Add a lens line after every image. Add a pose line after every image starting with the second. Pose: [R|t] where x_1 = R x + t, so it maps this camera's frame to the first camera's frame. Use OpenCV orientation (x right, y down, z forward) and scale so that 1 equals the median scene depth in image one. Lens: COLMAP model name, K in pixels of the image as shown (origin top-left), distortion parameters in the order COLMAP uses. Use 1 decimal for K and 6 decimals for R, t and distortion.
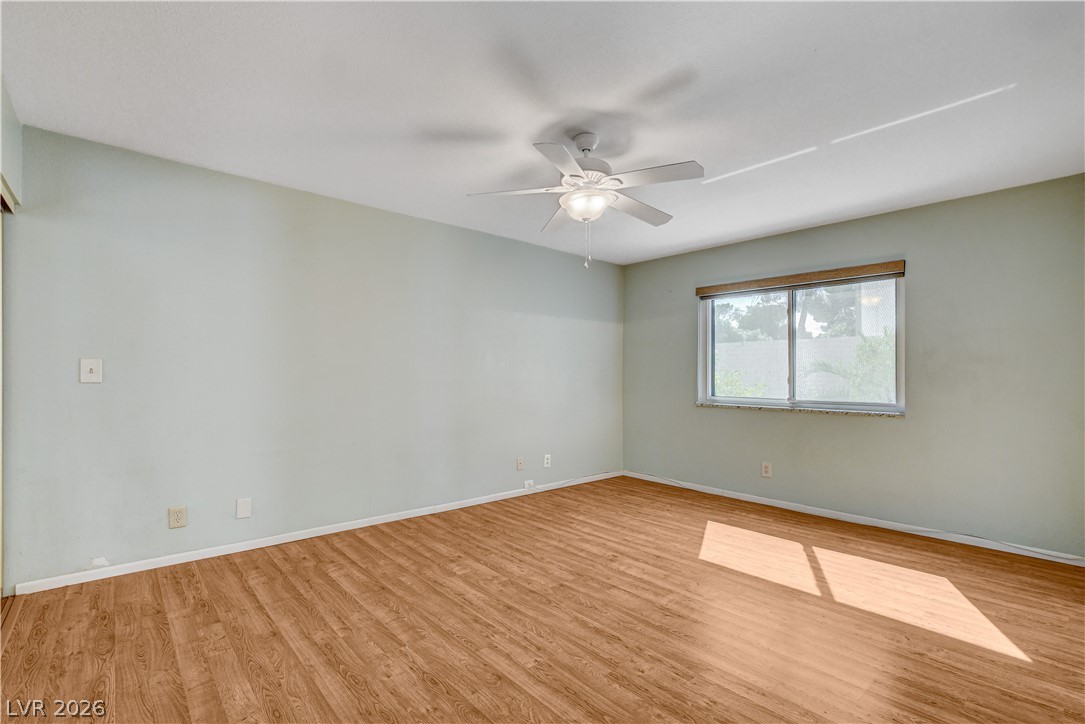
lens RADIAL K [[490.5, 0, 541.9], [0, 490.5, 373.0], [0, 0, 1]] dist [-0.017743, 0.000363]
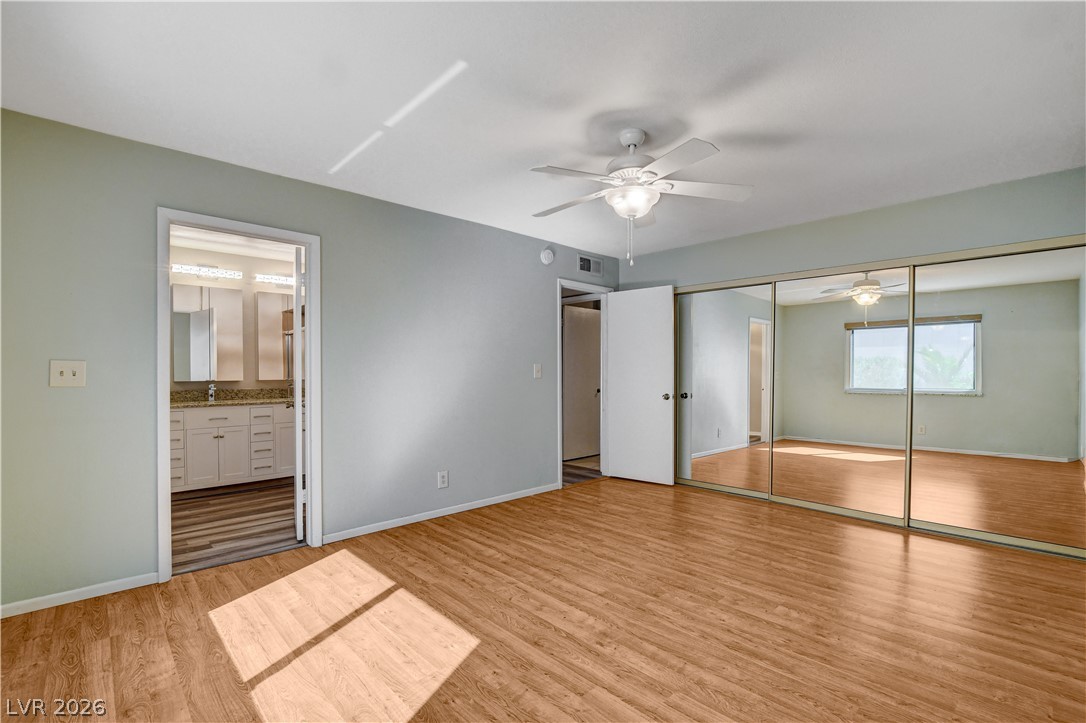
lens RADIAL K [[490.9, 0, 542.4], [0, 490.9, 372.6], [0, 0, 1]] dist [-0.017743, 0.000363]
pose [[-0.999393, -0.005819, -0.034334, 0.259721], [-0.005718, 0.999979, -0.003044, 0.004998], [0.034351, -0.002846, -0.999406, 1.707208]]
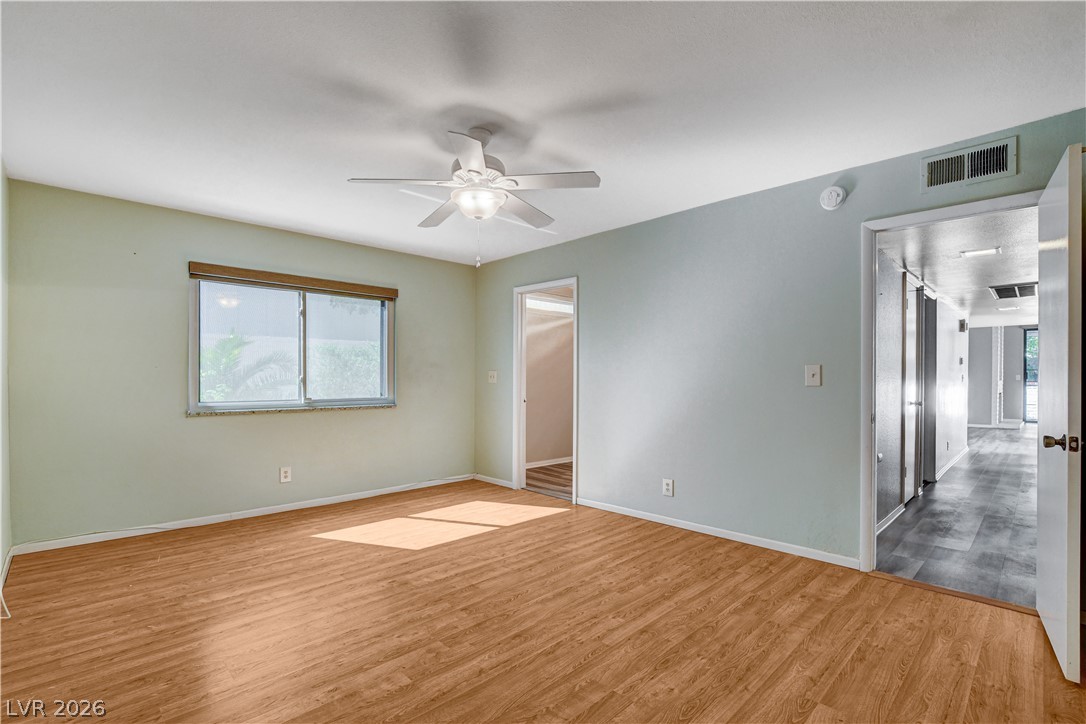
lens RADIAL K [[502.6, 0, 543.1], [0, 502.6, 373.4], [0, 0, 1]] dist [-0.017616, 0.000249]
pose [[-0.051145, 0.000184, 0.998691, -0.786918], [-0.006531, 0.999979, -0.000519, -0.003825], [-0.998670, -0.006549, -0.051143, 0.795141]]
